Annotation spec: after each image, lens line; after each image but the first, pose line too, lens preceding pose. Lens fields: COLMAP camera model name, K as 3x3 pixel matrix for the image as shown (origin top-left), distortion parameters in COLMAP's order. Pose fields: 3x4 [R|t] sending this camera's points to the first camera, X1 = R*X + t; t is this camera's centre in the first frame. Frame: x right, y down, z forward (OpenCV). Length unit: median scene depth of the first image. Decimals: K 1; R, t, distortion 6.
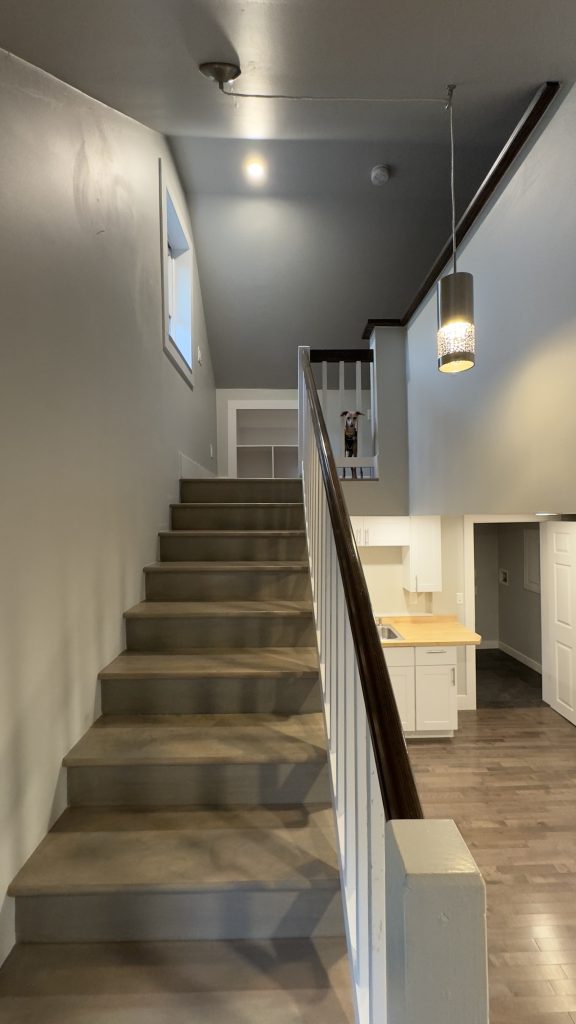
lens RADIAL K [[405.8, 0, 295.6], [0, 405.8, 515.8], [0, 0, 1]] dist [0.001666, -0.000023]
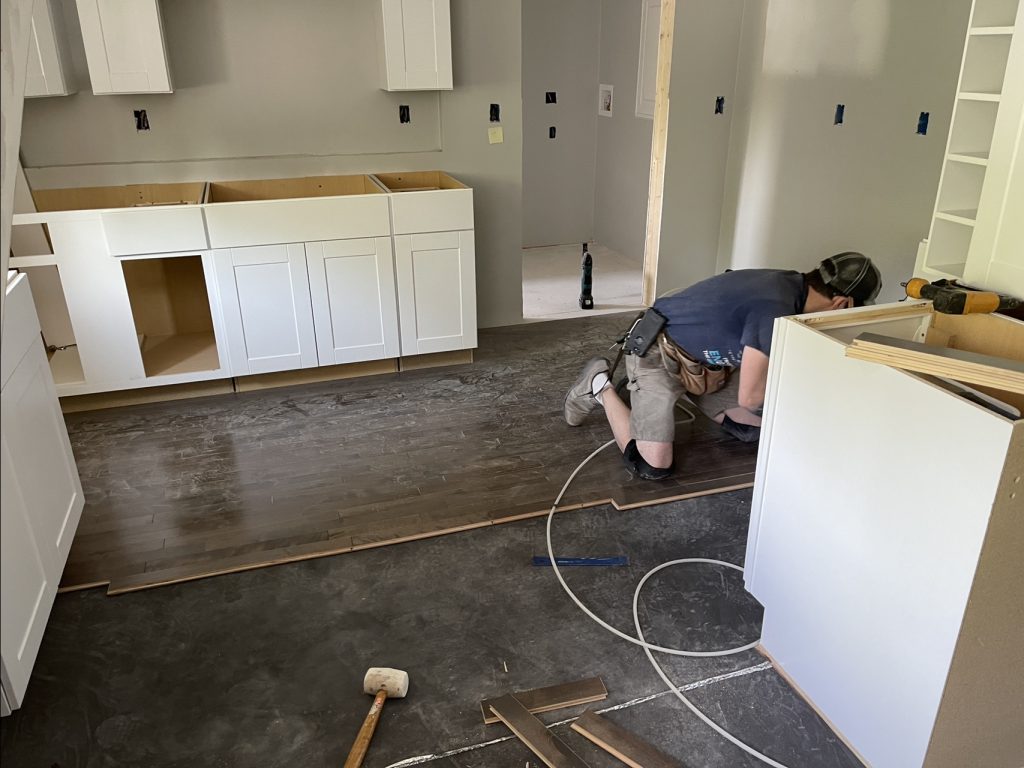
lens RADIAL K [[770.1, 0, 507.0], [0, 770.1, 386.1], [0, 0, 1]] dist [0.022075, 0.005588]
pose [[0.959017, -0.107953, 0.261979, 0.158594], [-0.003755, 0.919656, 0.392707, 0.164652], [-0.283325, -0.377596, 0.881560, 0.048681]]
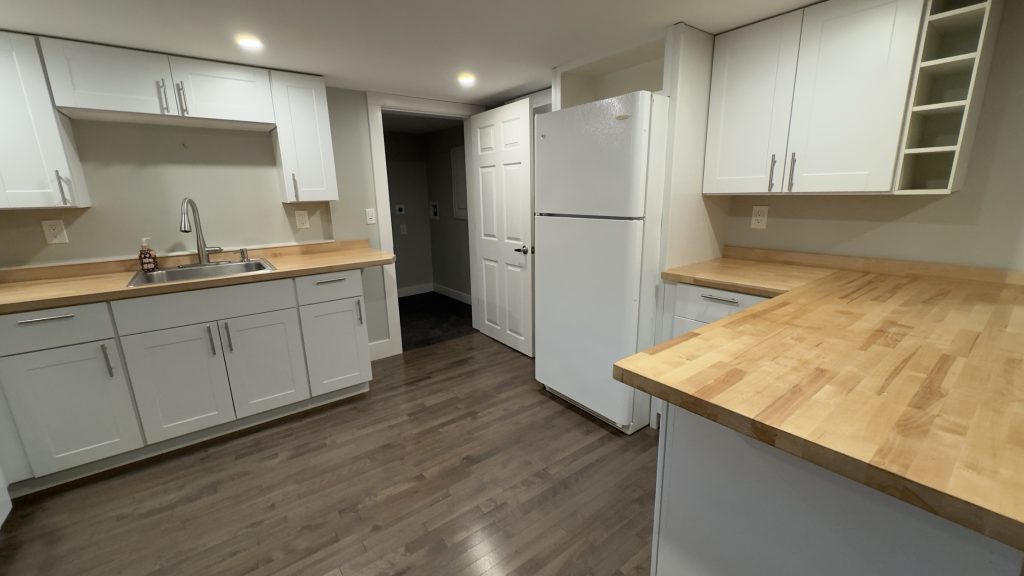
lens RADIAL K [[405.8, 0, 512.3], [0, 405.8, 290.3], [0, 0, 1]] dist [0.001666, -0.000023]
pose [[0.807774, -0.139742, 0.572690, 0.201927], [0.005203, 0.973149, 0.230119, 0.195993], [-0.589470, -0.182904, 0.786811, 0.290559]]
